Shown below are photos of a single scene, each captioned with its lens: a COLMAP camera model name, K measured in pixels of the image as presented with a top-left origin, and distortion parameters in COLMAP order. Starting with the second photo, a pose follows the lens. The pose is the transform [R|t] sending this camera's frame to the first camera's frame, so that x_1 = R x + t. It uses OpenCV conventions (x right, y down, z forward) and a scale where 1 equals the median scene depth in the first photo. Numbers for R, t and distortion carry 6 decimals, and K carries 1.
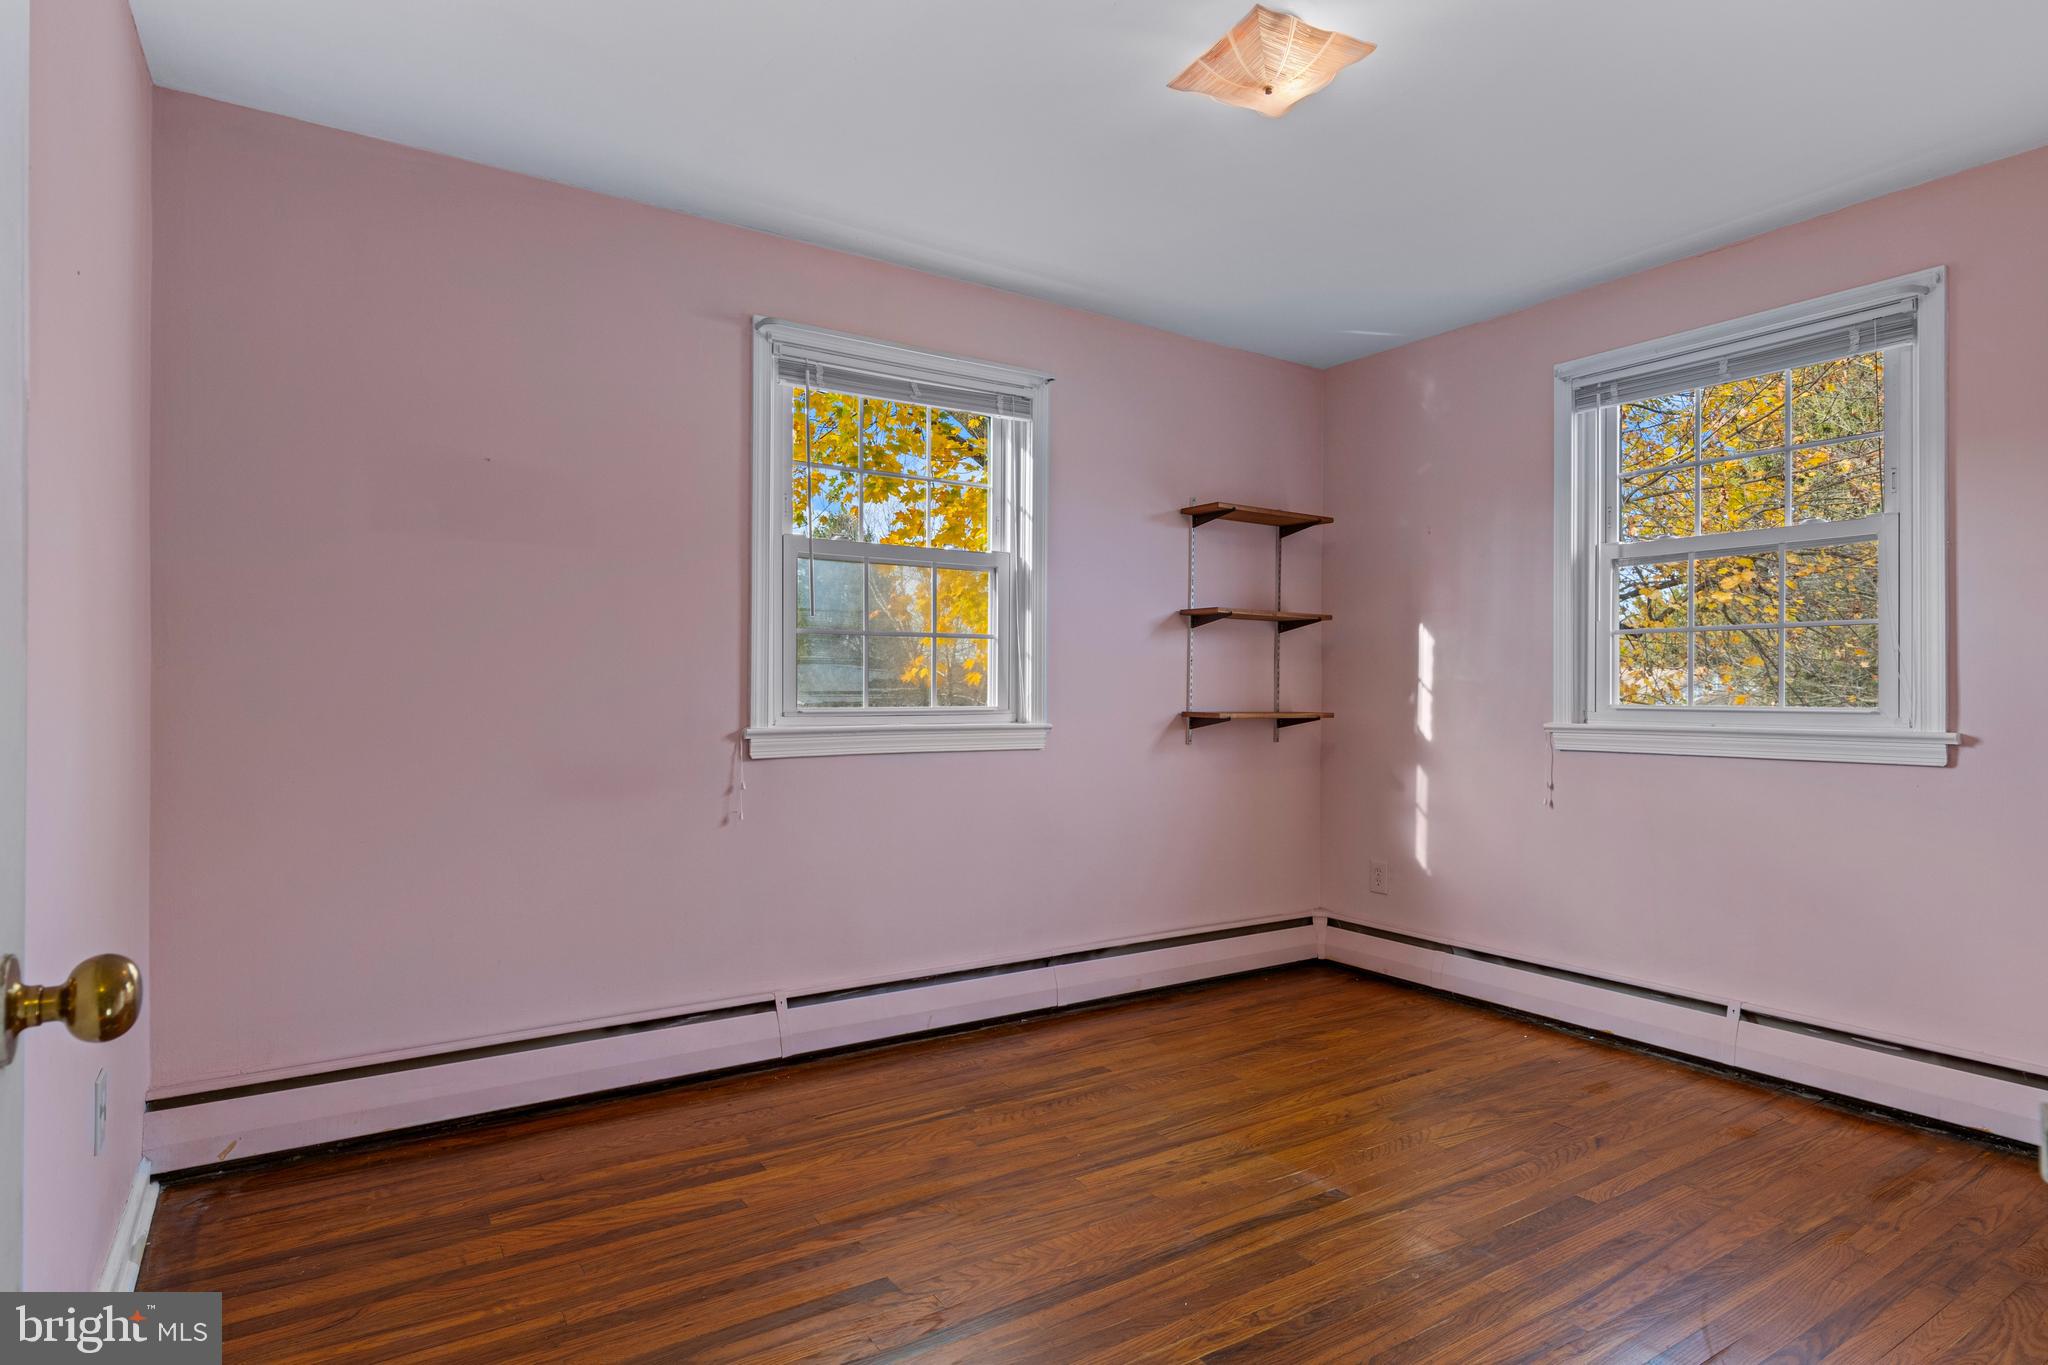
lens RADIAL K [[1113.2, 0, 1024.0], [0, 1113.2, 682.5], [0, 0, 1]] dist [0.002188, -0.001104]
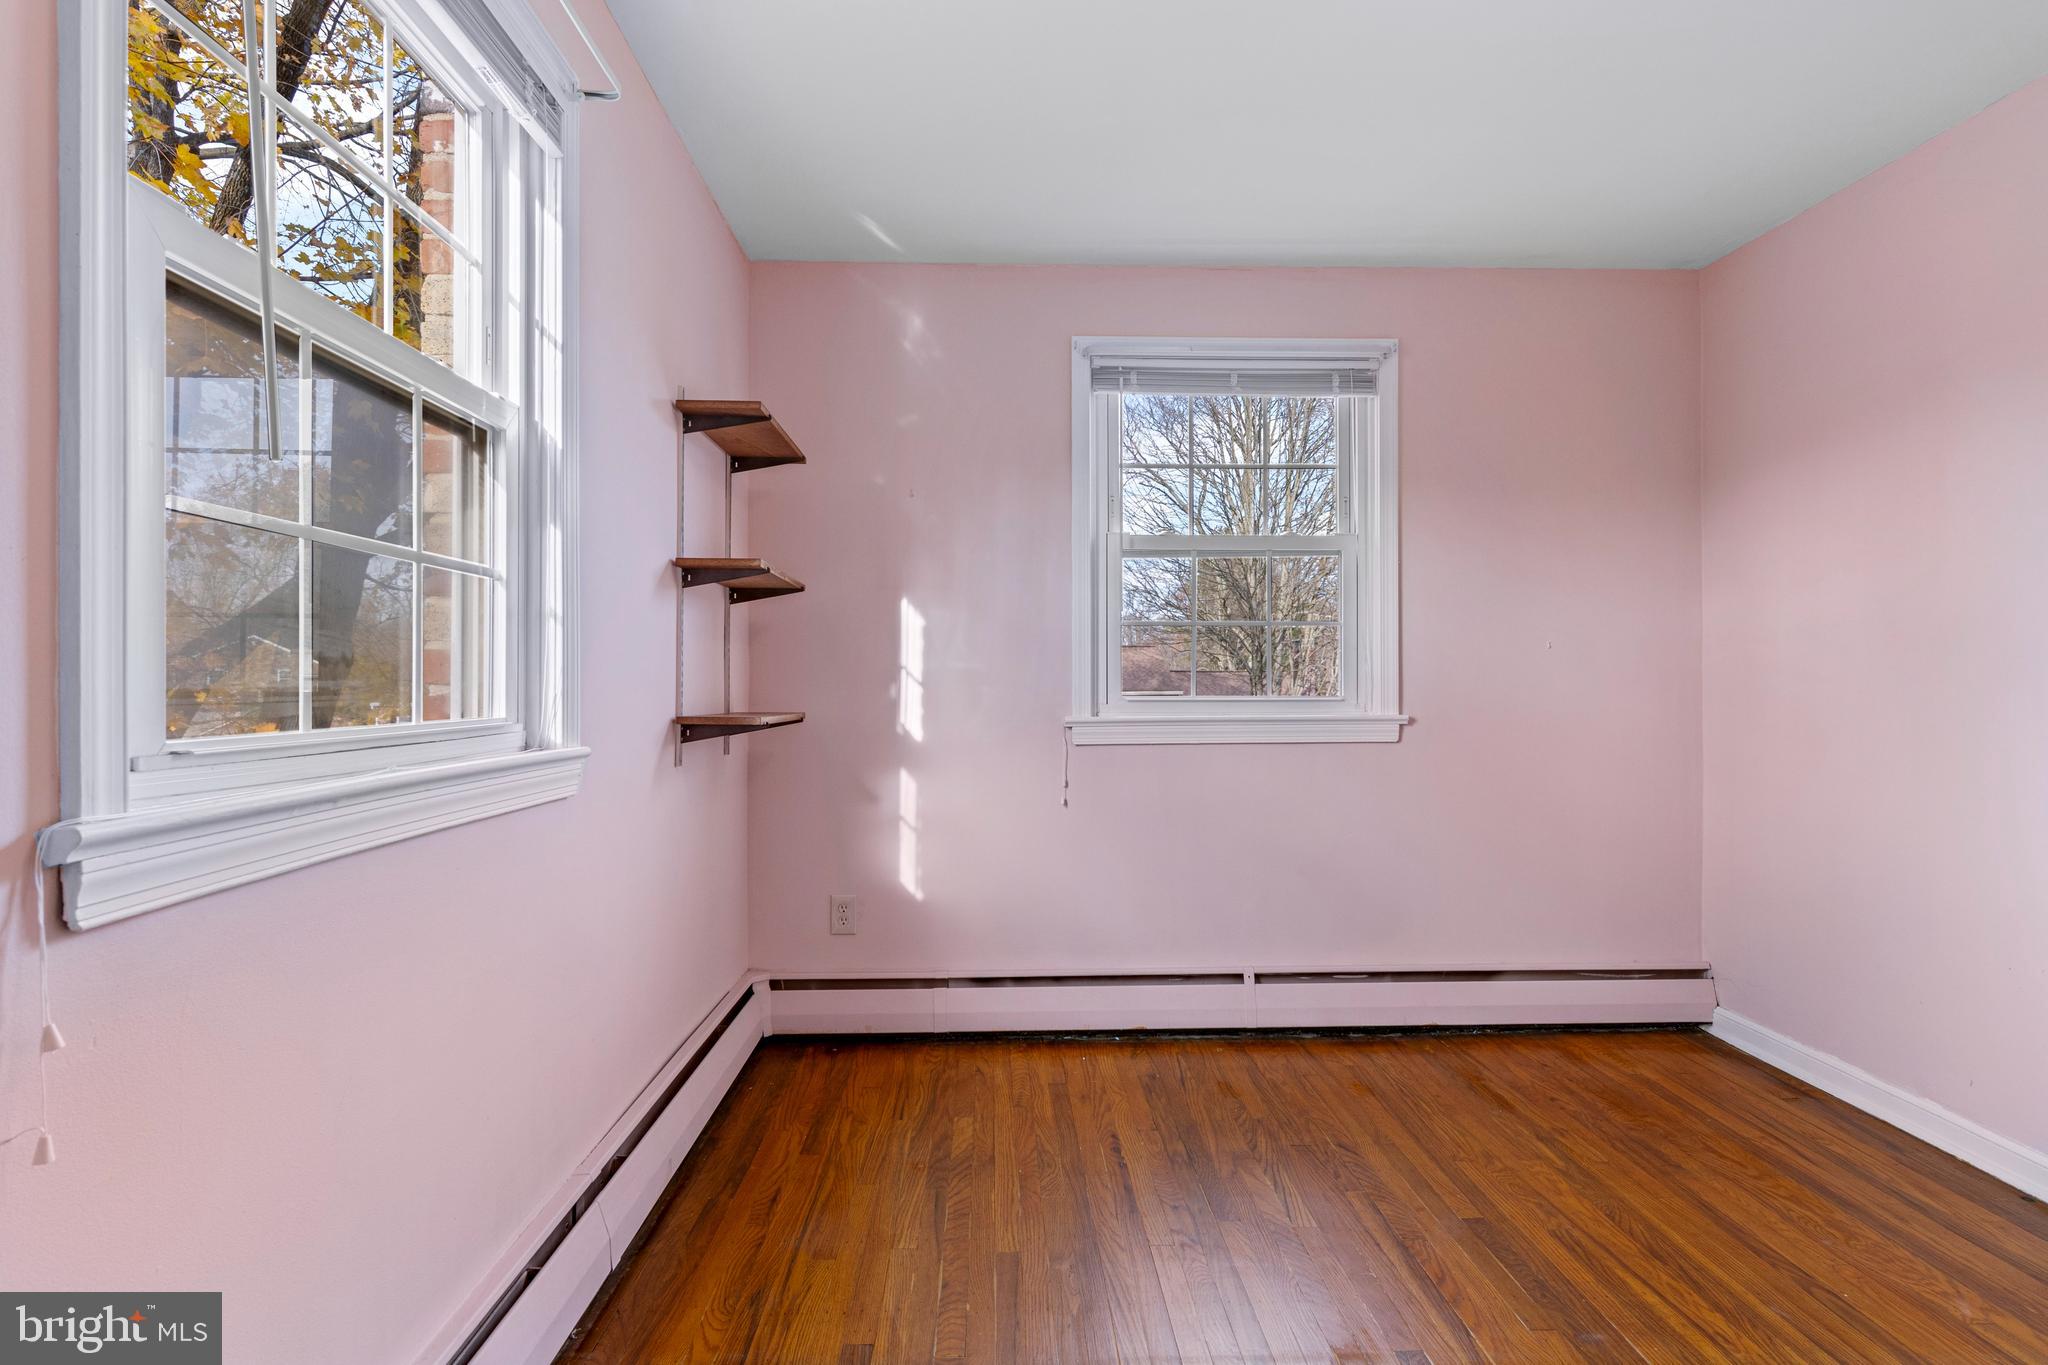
lens RADIAL K [[1044.1, 0, 1024.0], [0, 1044.1, 682.5], [0, 0, 1]] dist [0.003529, 0.001122]
pose [[0.519073, -0.002121, 0.854727, -0.328643], [-0.003356, 0.999984, 0.004520, 0.004291], [-0.854724, -0.005215, 0.519057, 0.630003]]
